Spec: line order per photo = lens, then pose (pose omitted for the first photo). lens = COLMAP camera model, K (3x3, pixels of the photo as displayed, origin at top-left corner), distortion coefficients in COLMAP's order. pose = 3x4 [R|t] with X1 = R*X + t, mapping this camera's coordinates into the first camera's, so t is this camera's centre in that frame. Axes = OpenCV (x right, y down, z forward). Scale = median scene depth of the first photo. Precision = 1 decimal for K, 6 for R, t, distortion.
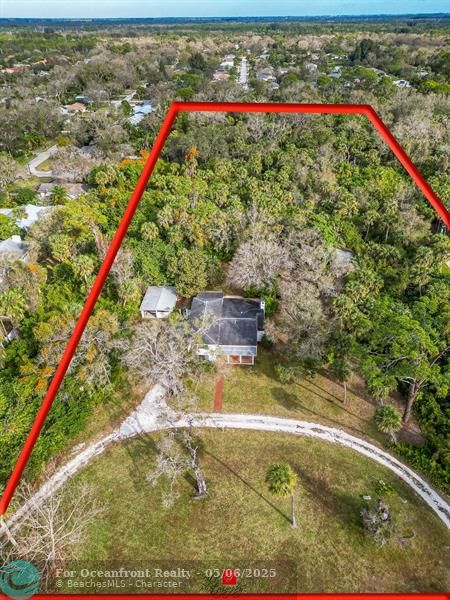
lens RADIAL K [[425.2, 0, 225.8], [0, 425.2, 298.4], [0, 0, 1]] dist [0.056838, -0.047554]
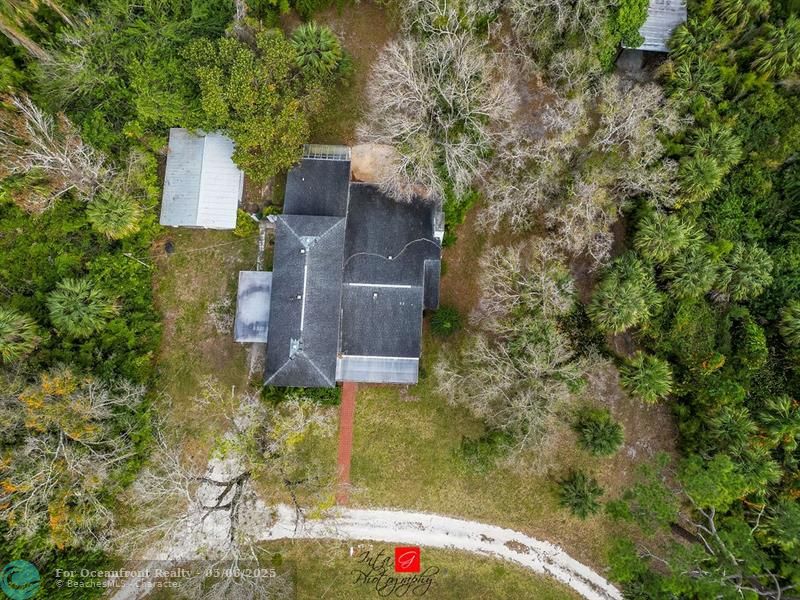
lens RADIAL K [[566.9, 0, 398.9], [0, 566.9, 302.0], [0, 0, 1]] dist [0.056838, -0.047554]
pose [[0.999947, -0.010222, 0.001055, 0.044192], [0.006013, 0.665309, 0.746544, -0.367593], [-0.008333, -0.746498, 0.665335, 0.555709]]
